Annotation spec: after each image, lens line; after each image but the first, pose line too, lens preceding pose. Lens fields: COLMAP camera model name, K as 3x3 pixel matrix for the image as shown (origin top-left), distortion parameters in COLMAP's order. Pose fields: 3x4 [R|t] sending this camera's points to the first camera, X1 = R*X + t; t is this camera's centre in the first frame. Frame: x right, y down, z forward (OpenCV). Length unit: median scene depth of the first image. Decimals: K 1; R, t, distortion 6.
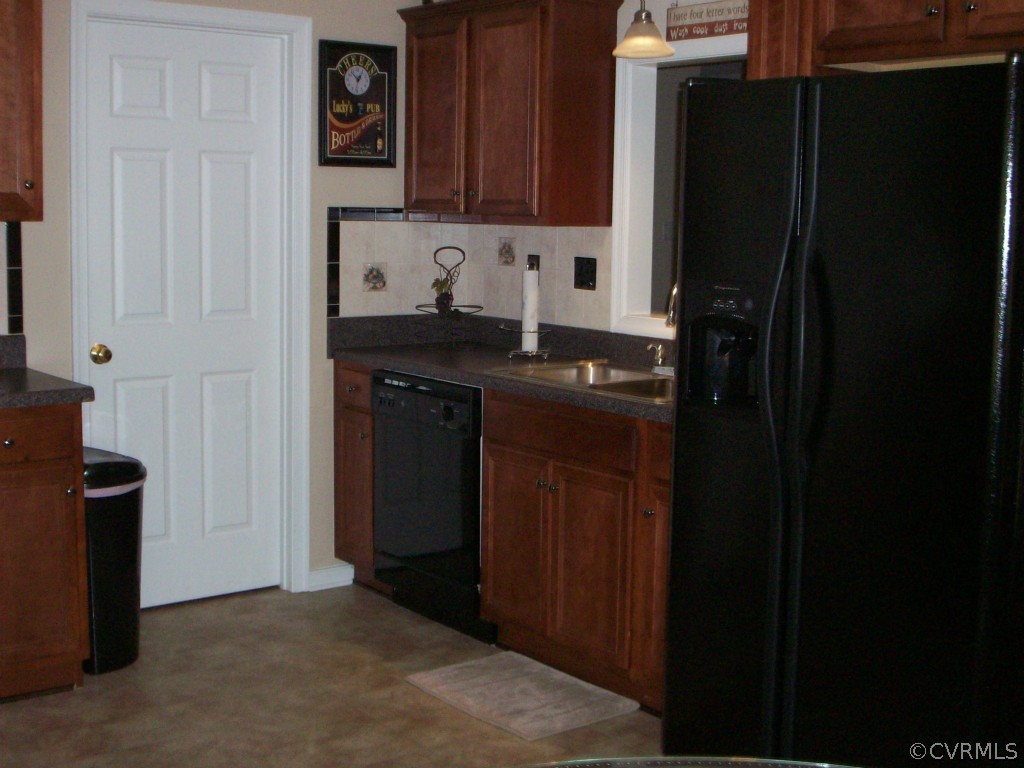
lens RADIAL K [[1355.3, 0, 512.0], [0, 1355.3, 384.0], [0, 0, 1]] dist [0.011368, -0.401045]
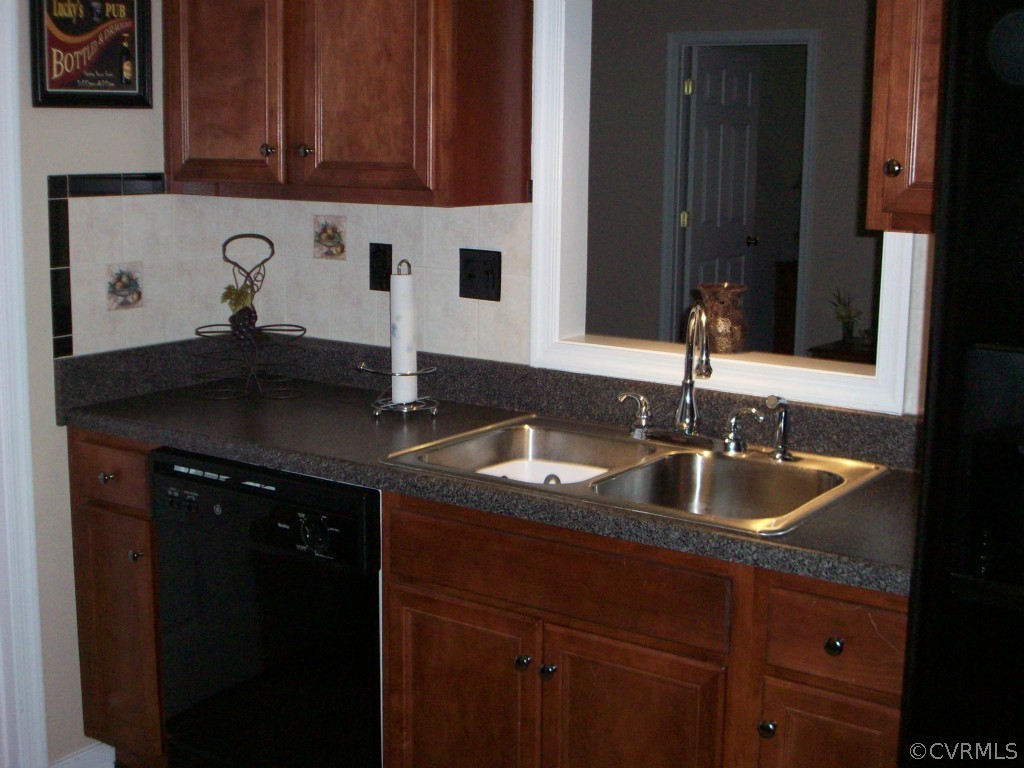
lens RADIAL K [[1355.3, 0, 512.0], [0, 1355.3, 384.0], [0, 0, 1]] dist [0.011368, -0.401045]
pose [[0.955226, -0.057093, 0.290318, -0.117828], [0.042127, 0.997454, 0.057545, -0.064519], [-0.292864, -0.042738, 0.955199, 0.369245]]
